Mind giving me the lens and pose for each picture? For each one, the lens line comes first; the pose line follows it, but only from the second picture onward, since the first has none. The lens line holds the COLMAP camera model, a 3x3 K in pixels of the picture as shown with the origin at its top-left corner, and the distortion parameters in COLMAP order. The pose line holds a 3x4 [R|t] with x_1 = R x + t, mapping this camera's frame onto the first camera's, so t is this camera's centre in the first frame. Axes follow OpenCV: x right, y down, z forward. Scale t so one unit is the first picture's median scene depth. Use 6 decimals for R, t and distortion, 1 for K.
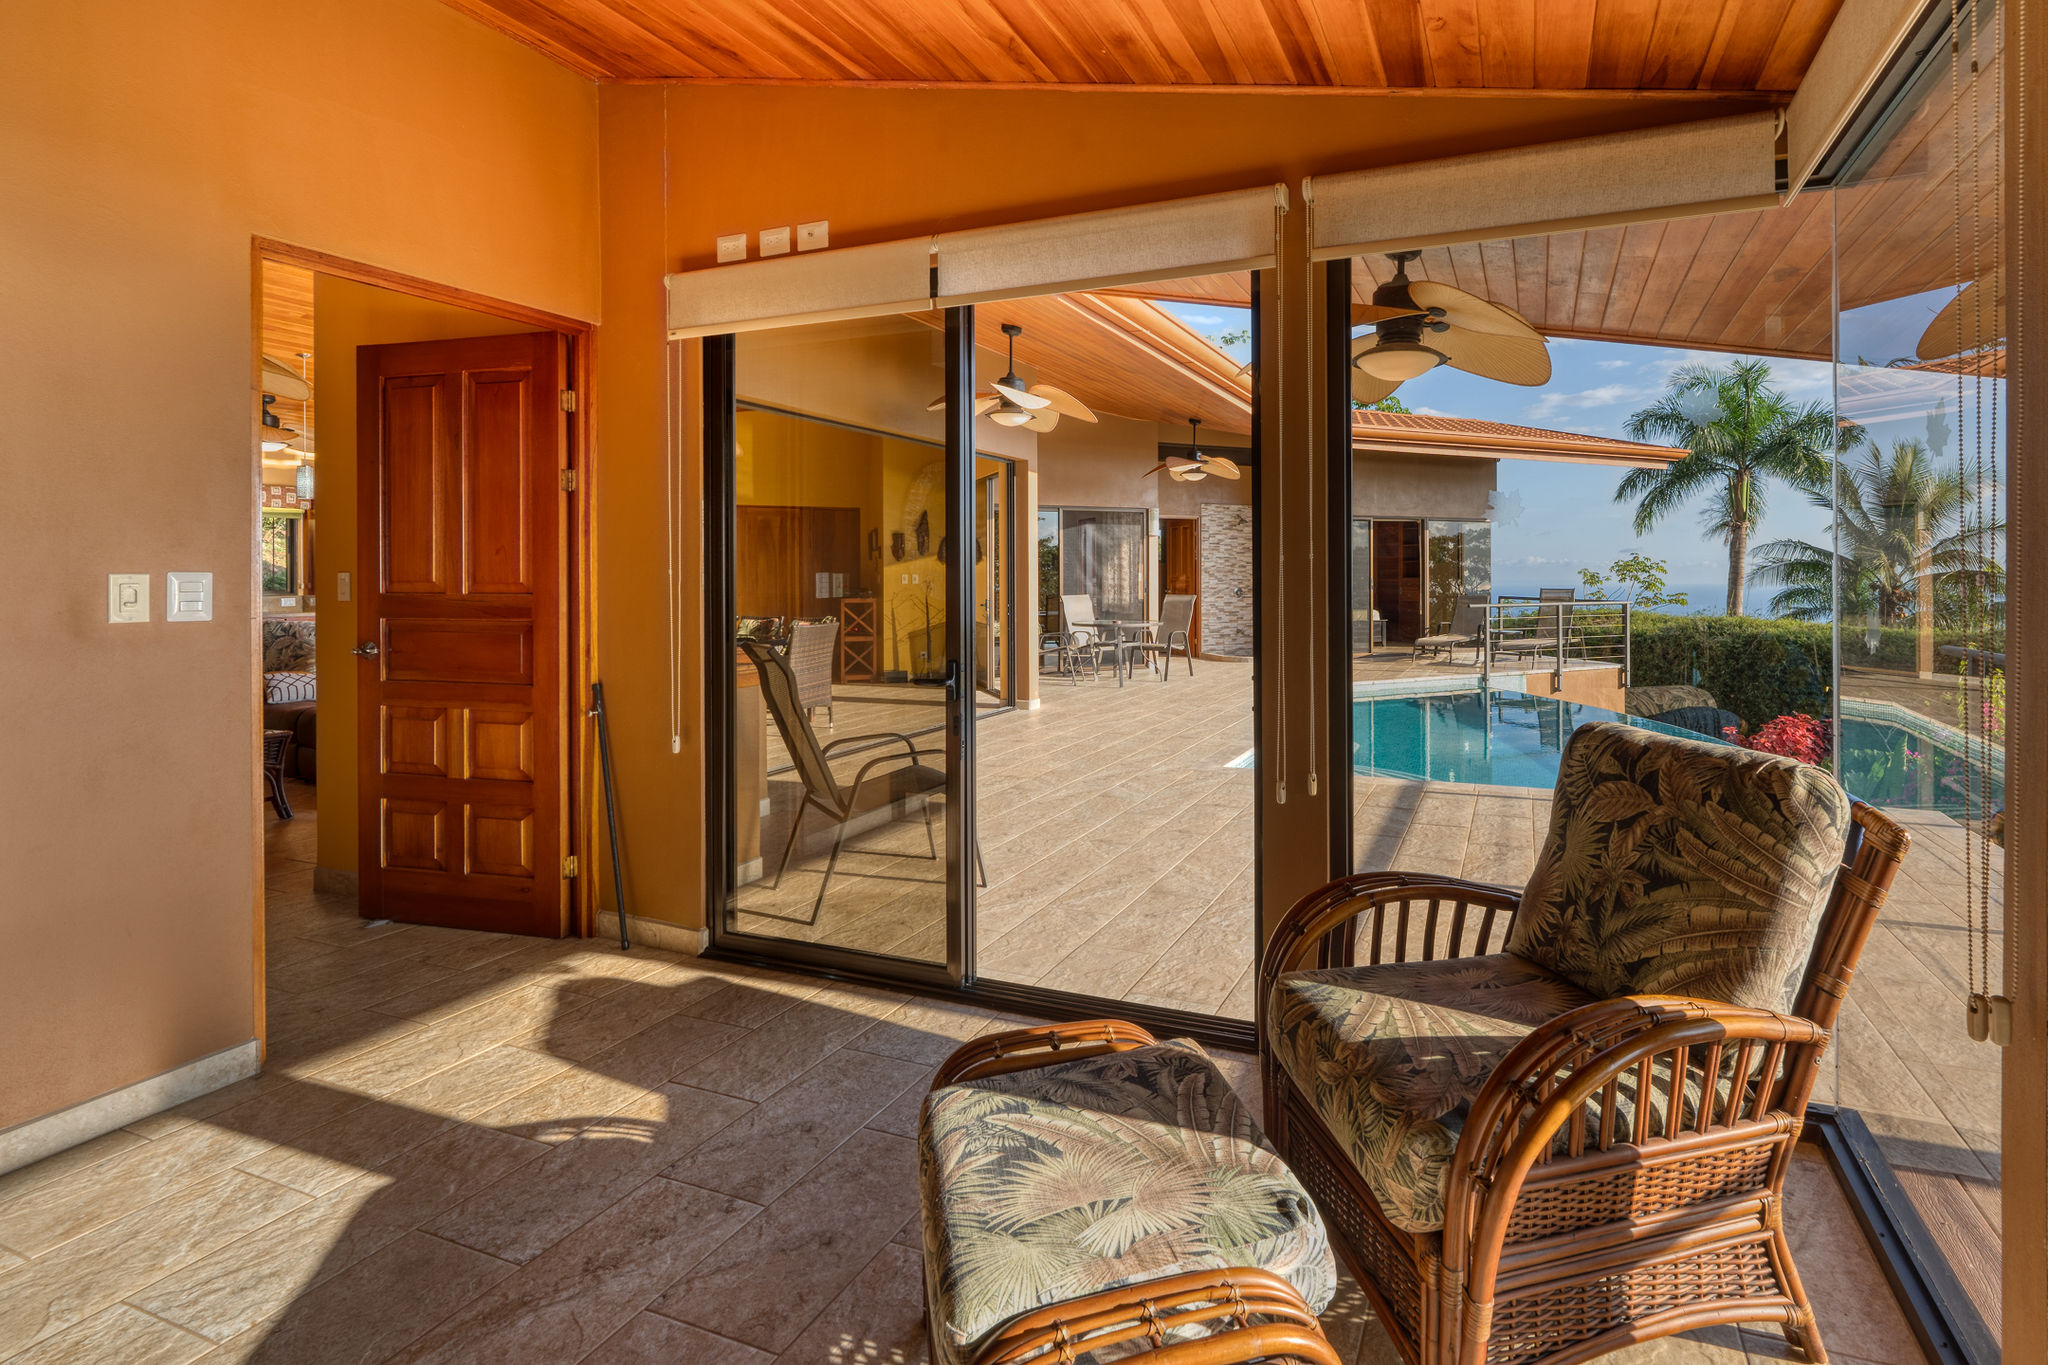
lens RADIAL K [[950.5, 0, 1186.3], [0, 950.5, 573.4], [0, 0, 1]] dist [-0.004518, -0.000779]
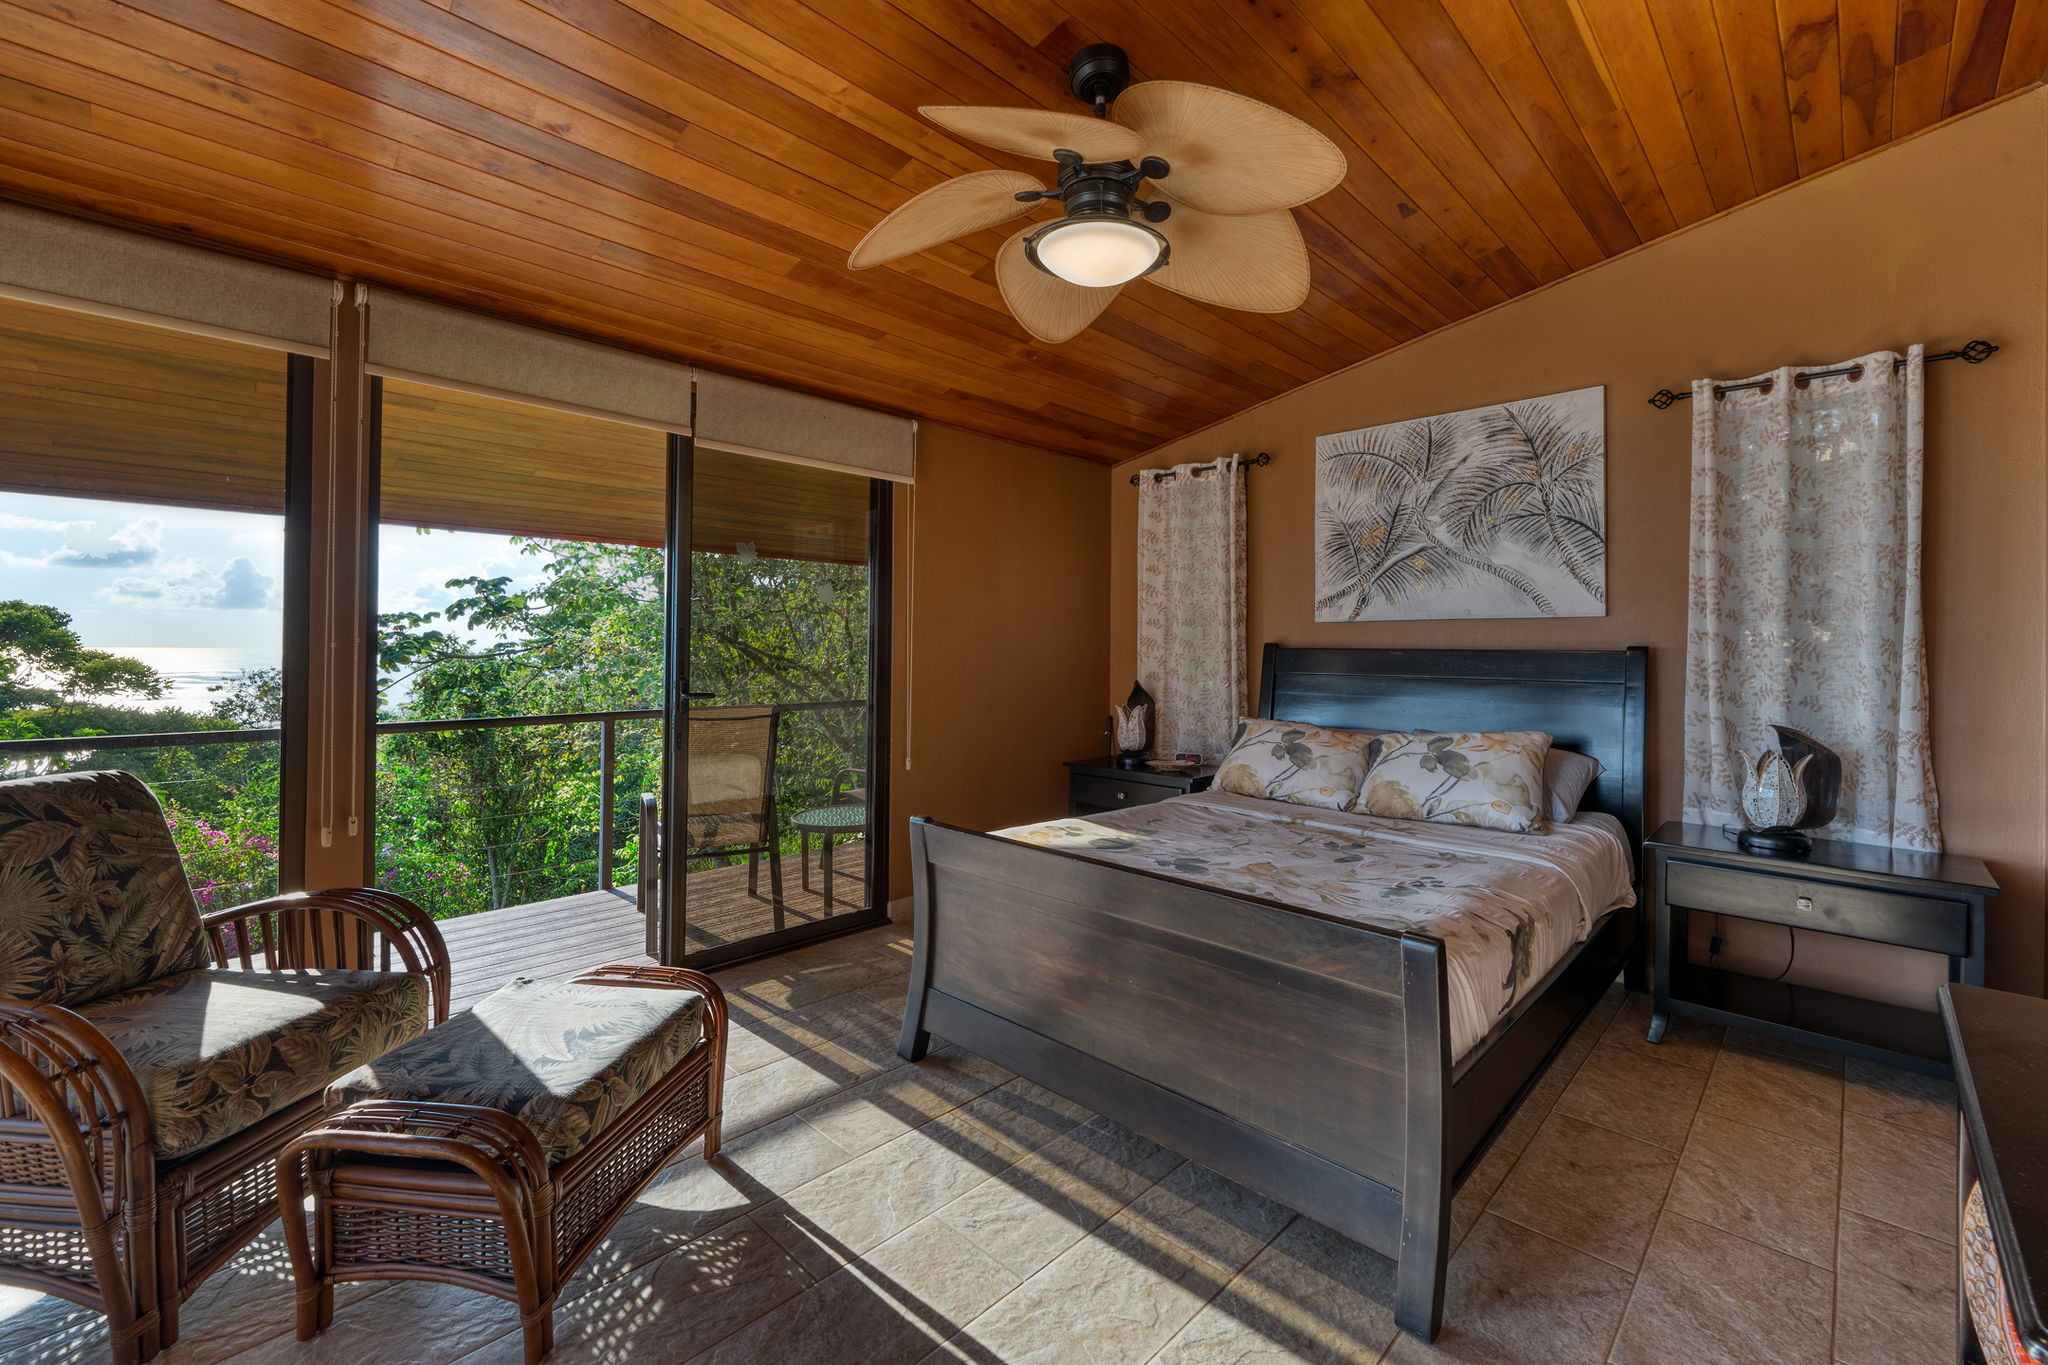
lens RADIAL K [[879.4, 0, 1059.3], [0, 879.4, 648.2], [0, 0, 1]] dist [0.000117, -0.000882]
pose [[-0.919655, -0.005987, 0.392683, -0.129057], [-0.008031, 0.999961, -0.003565, 0.001479], [-0.392646, -0.006432, -0.919667, 0.184799]]
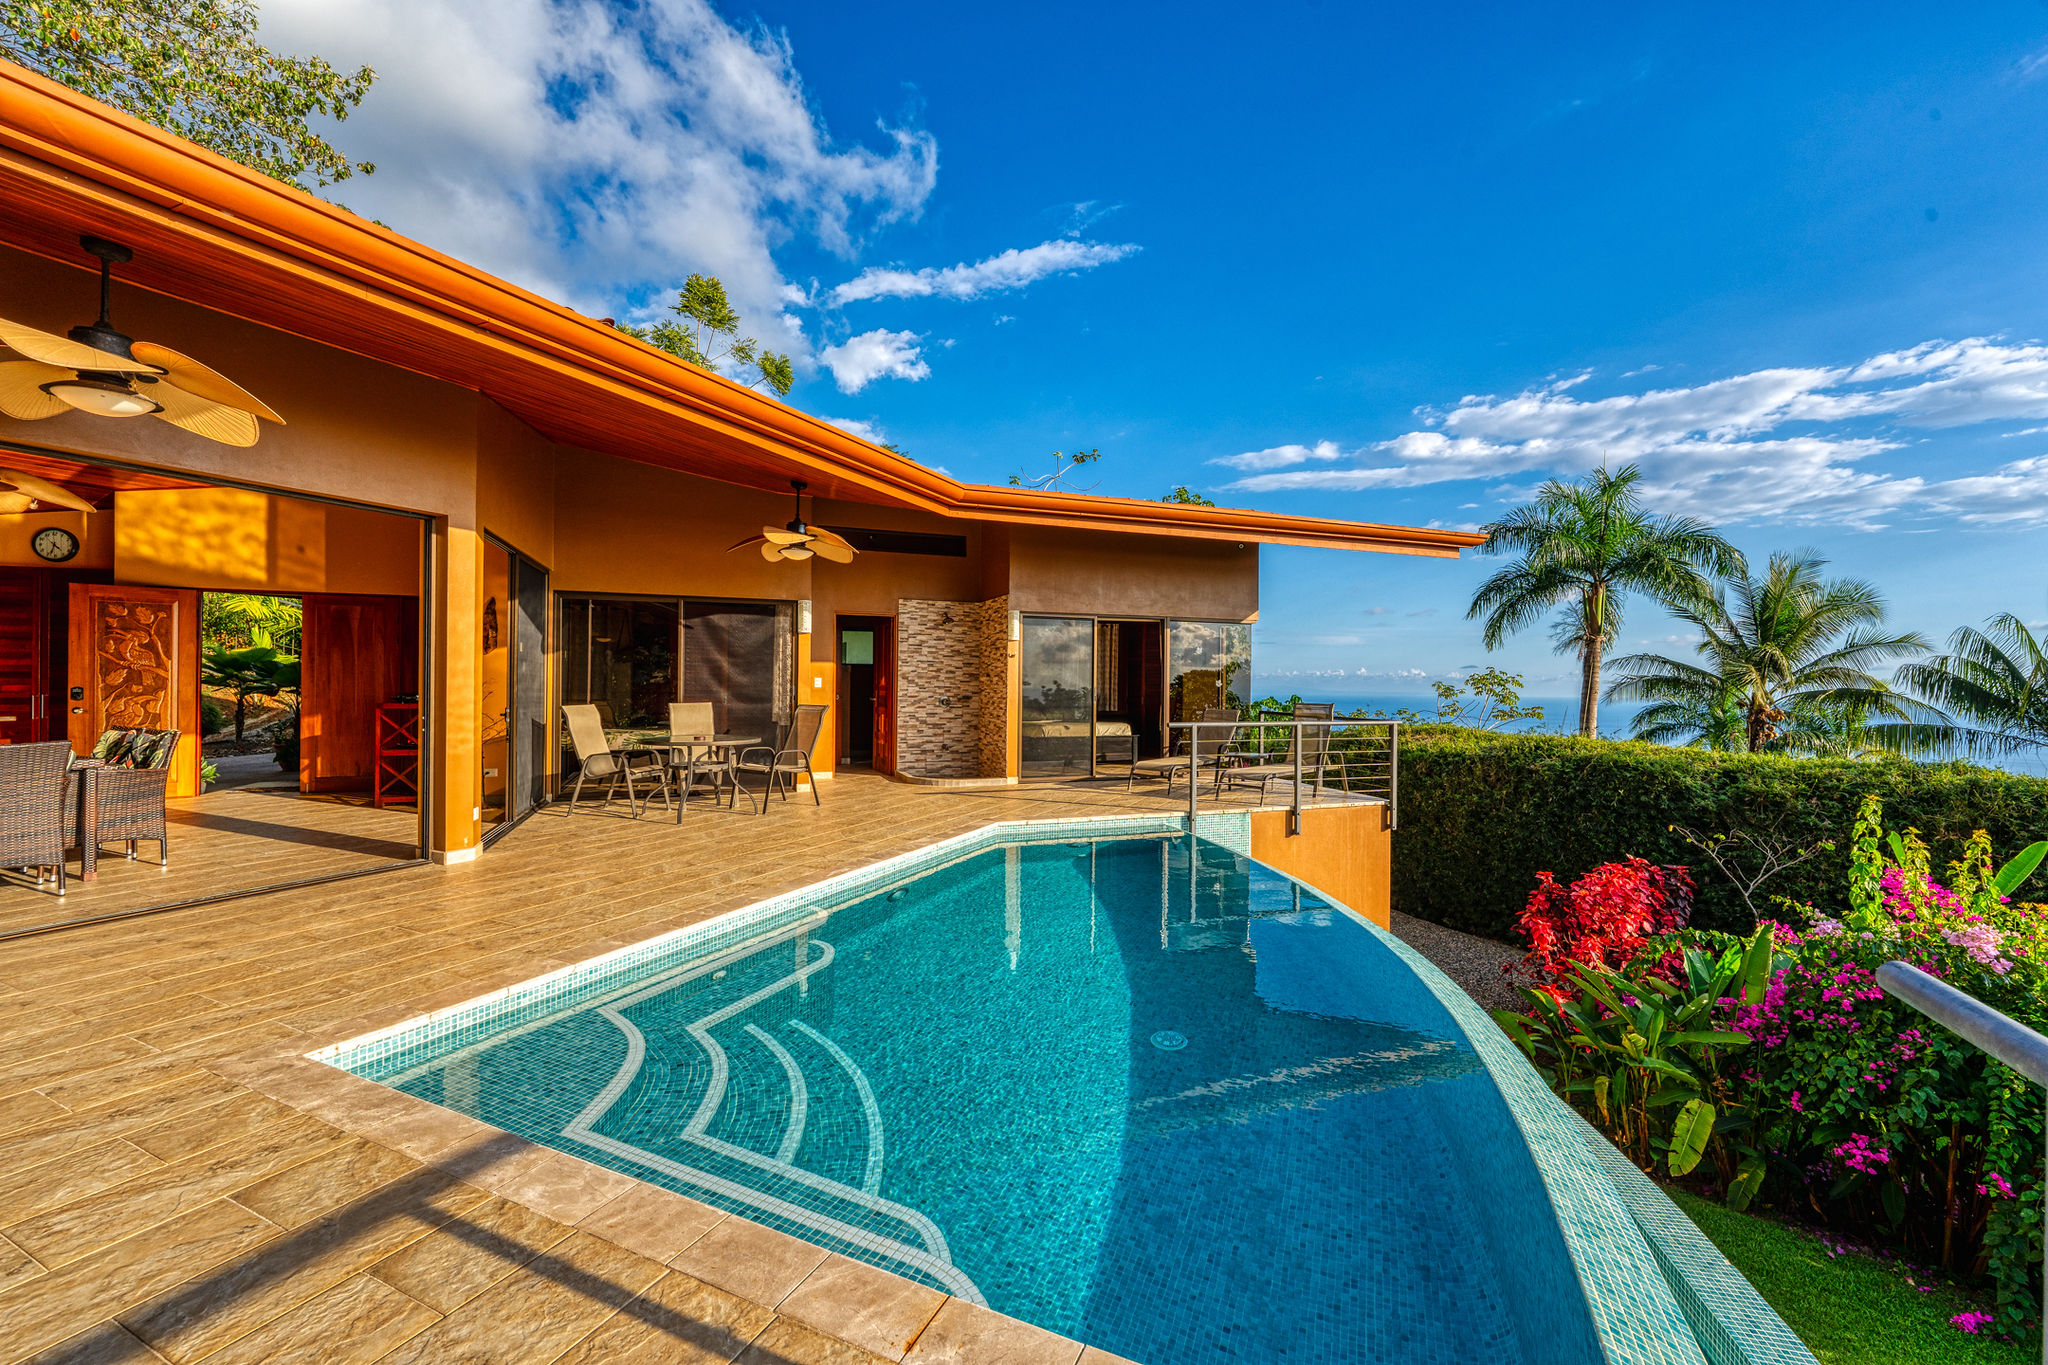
lens RADIAL K [[825.7, 0, 1028.5], [0, 825.7, 683.7], [0, 0, 1]] dist [0.001479, -0.000336]
pose [[0.996048, 0.013373, -0.087803, 0.198017], [-0.013124, 0.999908, 0.003417, -0.000191], [0.087840, -0.002251, 0.996132, 0.256974]]
